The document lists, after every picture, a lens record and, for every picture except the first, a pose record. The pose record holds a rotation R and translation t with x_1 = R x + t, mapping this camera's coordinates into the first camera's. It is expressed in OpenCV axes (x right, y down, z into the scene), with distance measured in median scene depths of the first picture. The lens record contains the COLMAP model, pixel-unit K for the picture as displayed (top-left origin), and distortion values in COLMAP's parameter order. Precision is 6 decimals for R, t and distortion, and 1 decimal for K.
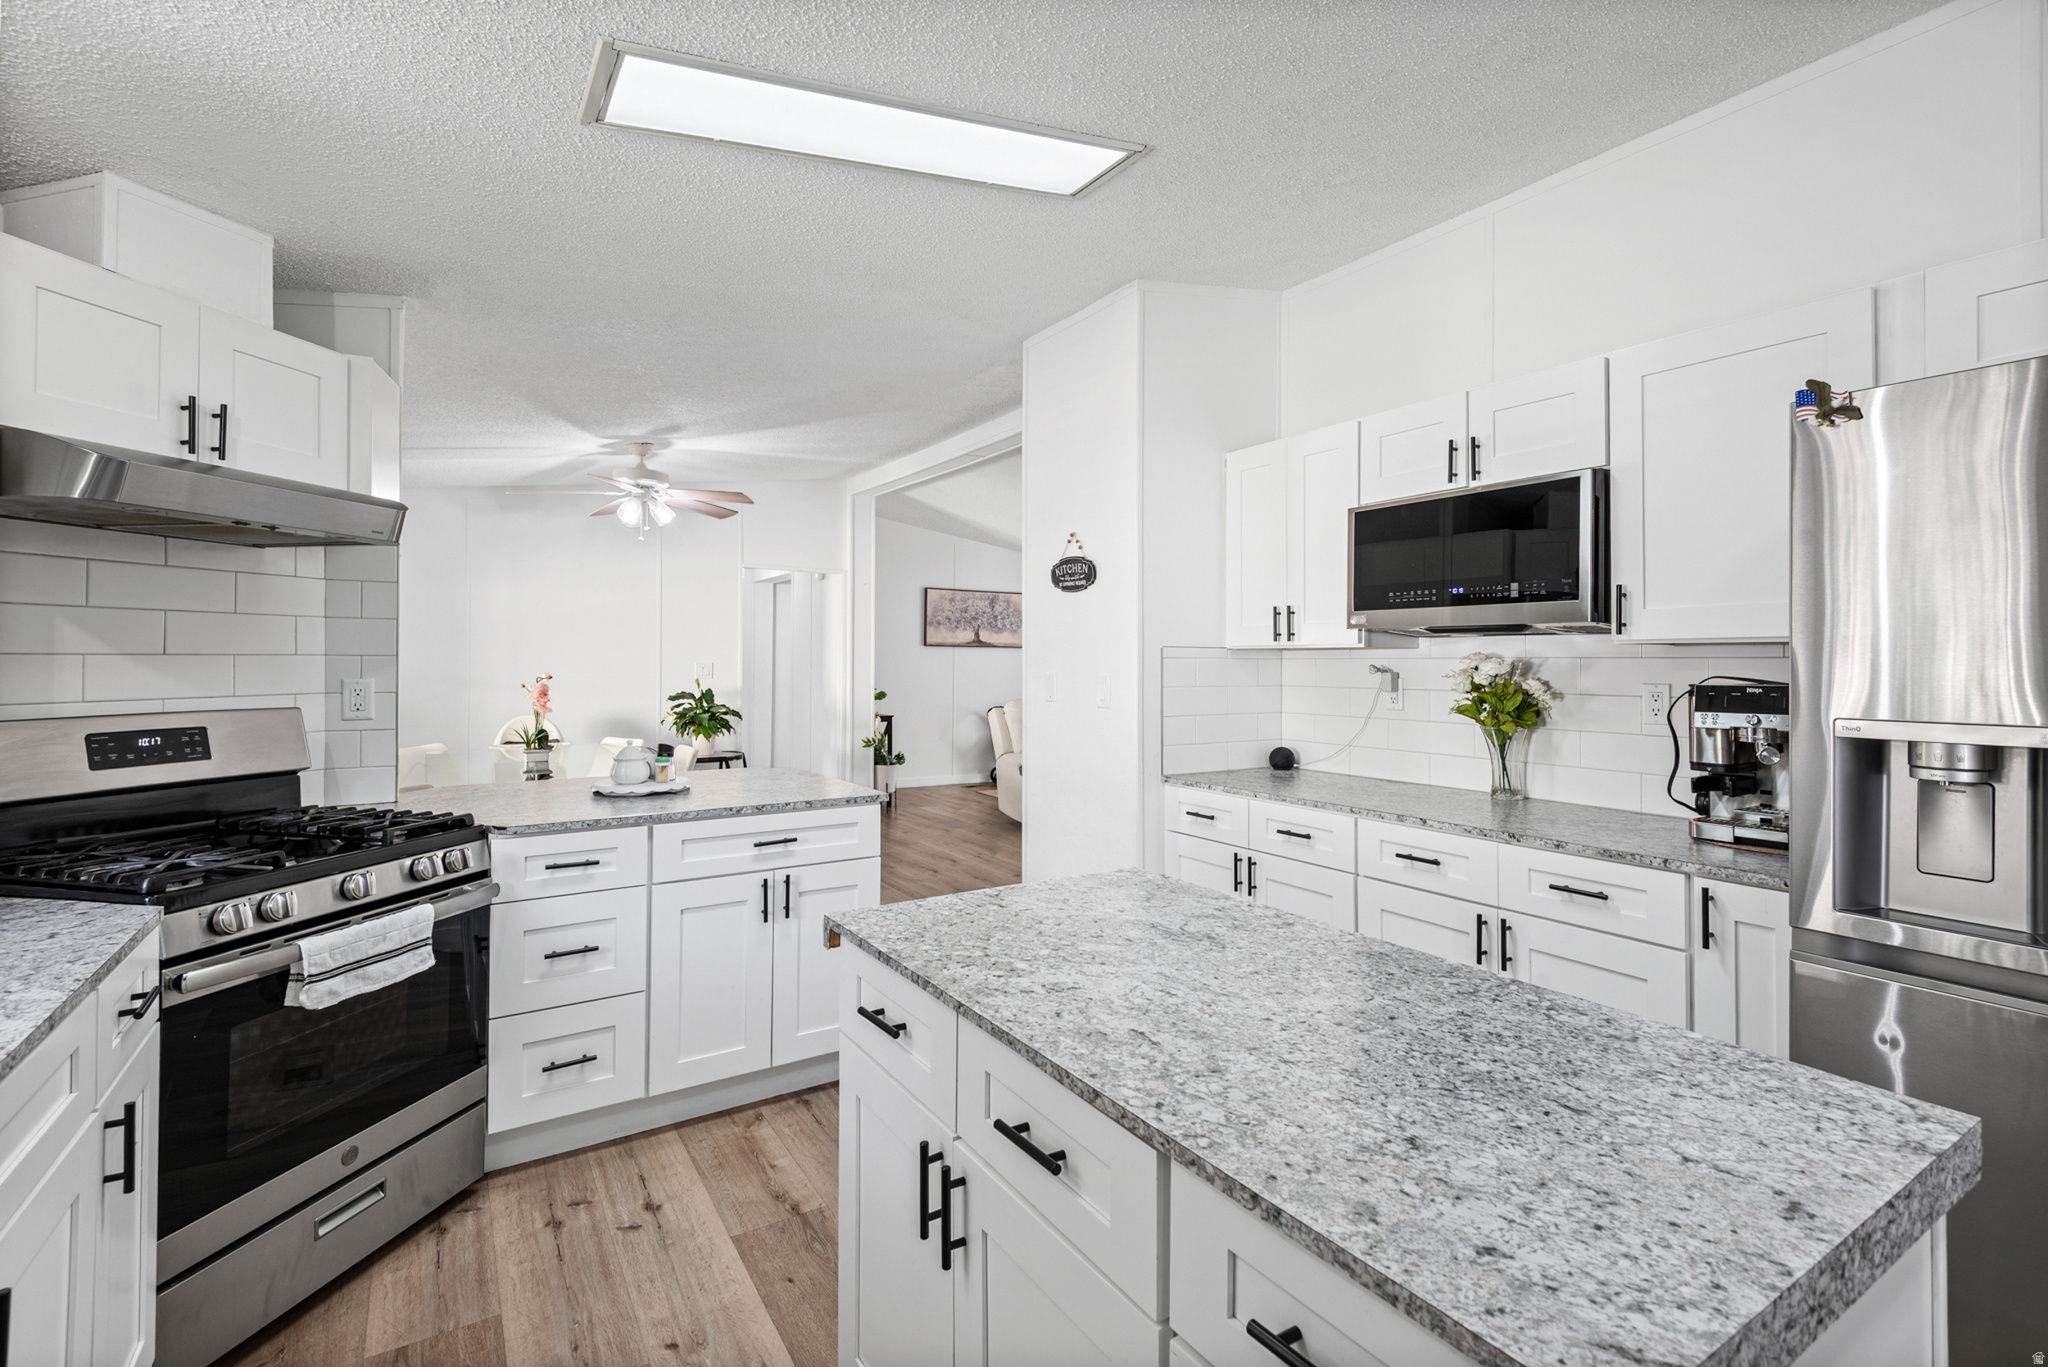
lens RADIAL K [[927.1, 0, 1029.4], [0, 927.1, 668.8], [0, 0, 1]] dist [0.012737, -0.002802]
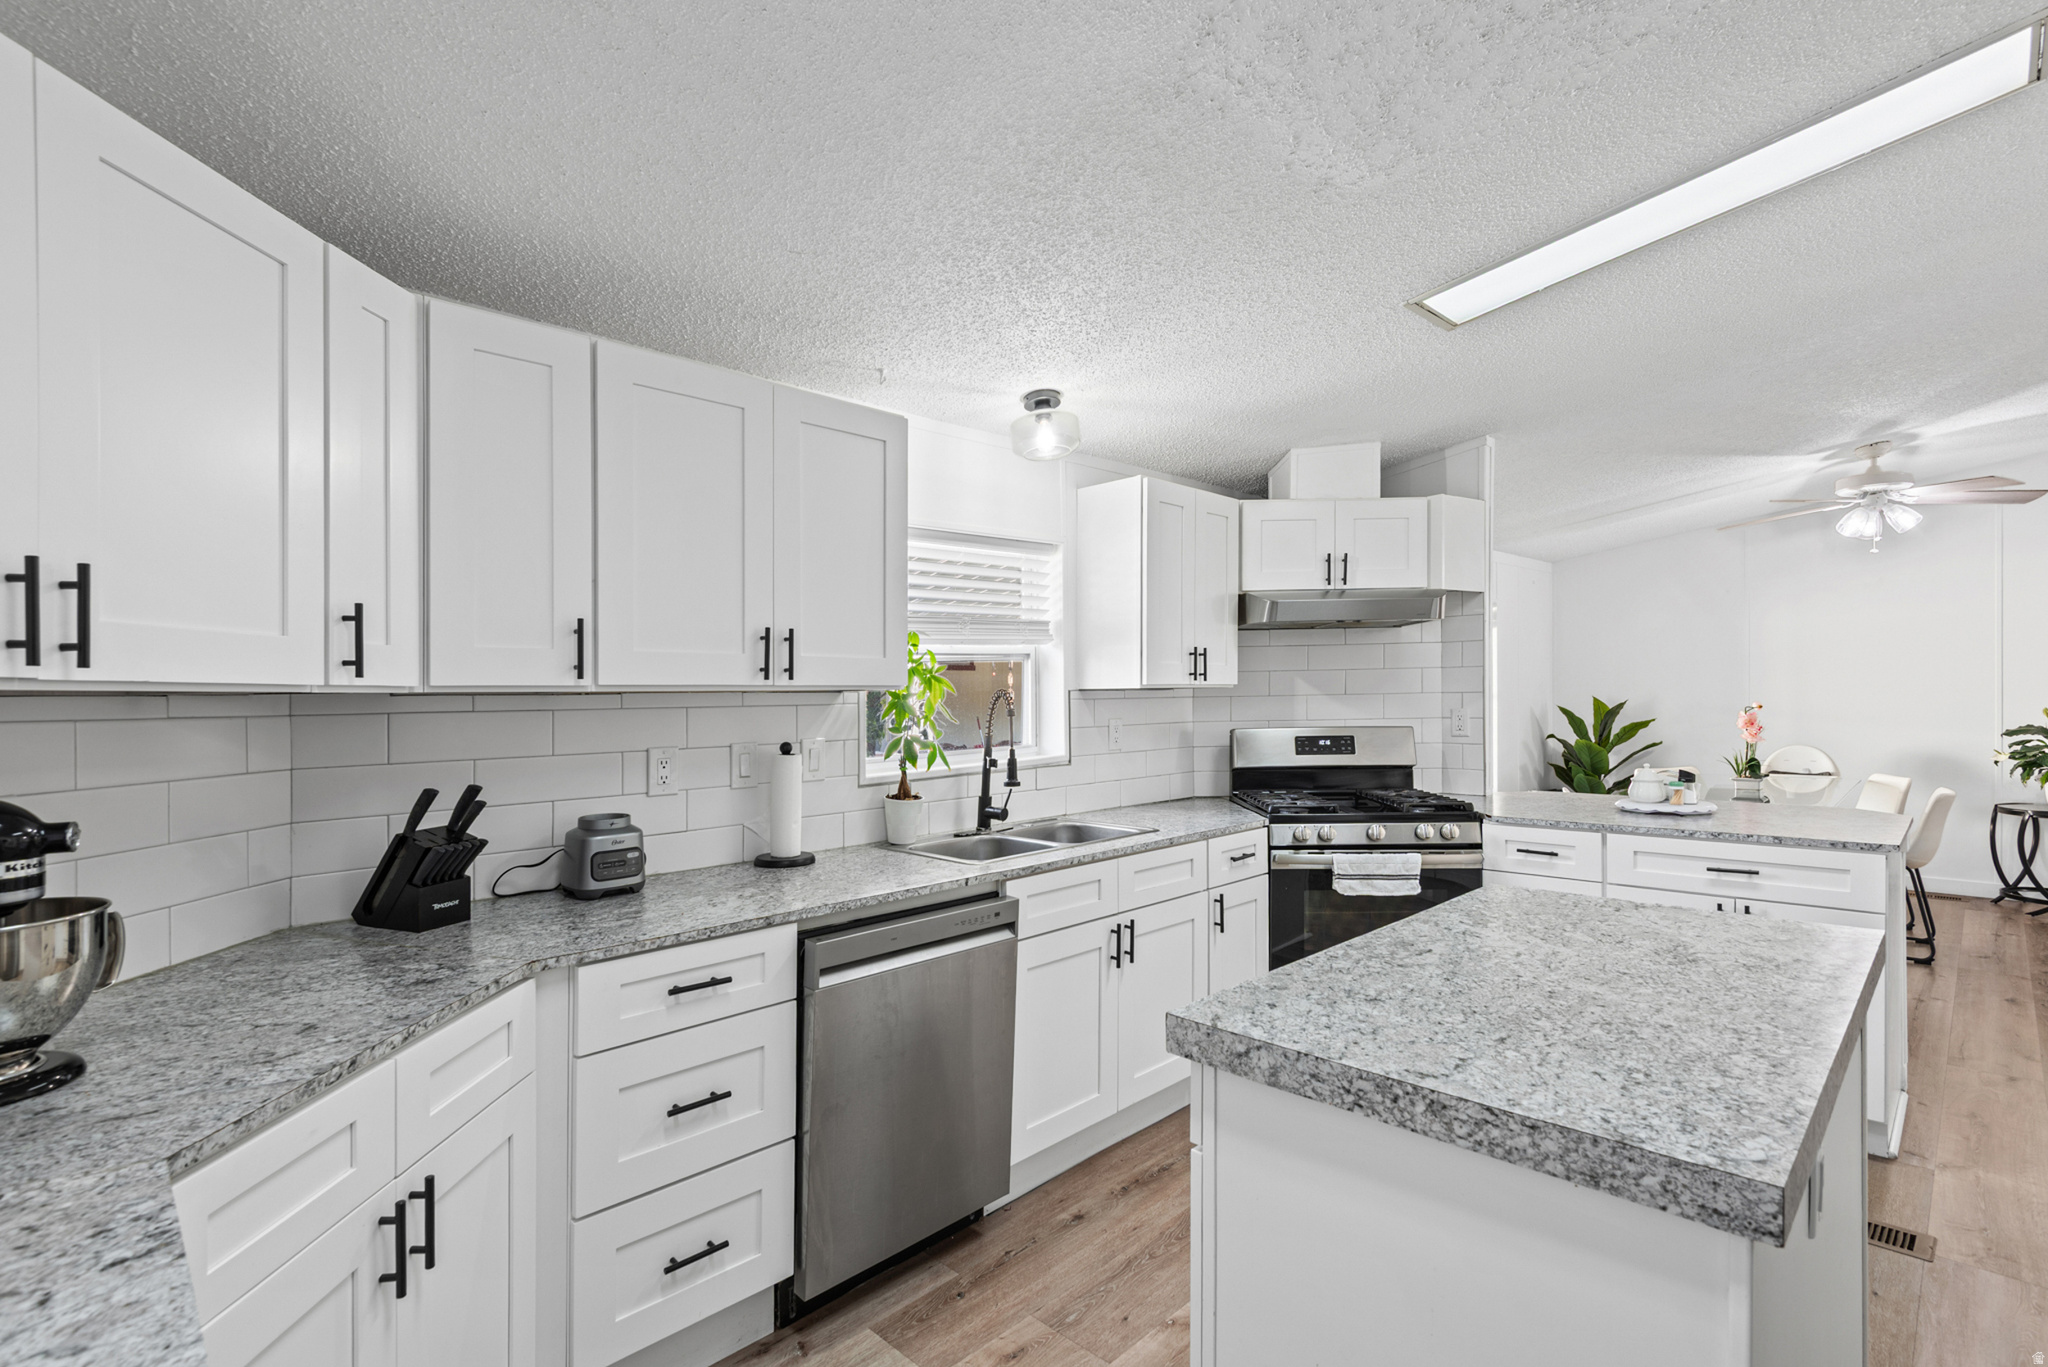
lens RADIAL K [[927.1, 0, 1027.1], [0, 927.1, 688.7], [0, 0, 1]] dist [0.012737, -0.002802]
pose [[0.223671, -0.016177, -0.974531, 0.683876], [0.008851, 0.999855, -0.014566, -0.006043], [0.974625, -0.005367, 0.223781, 0.018399]]
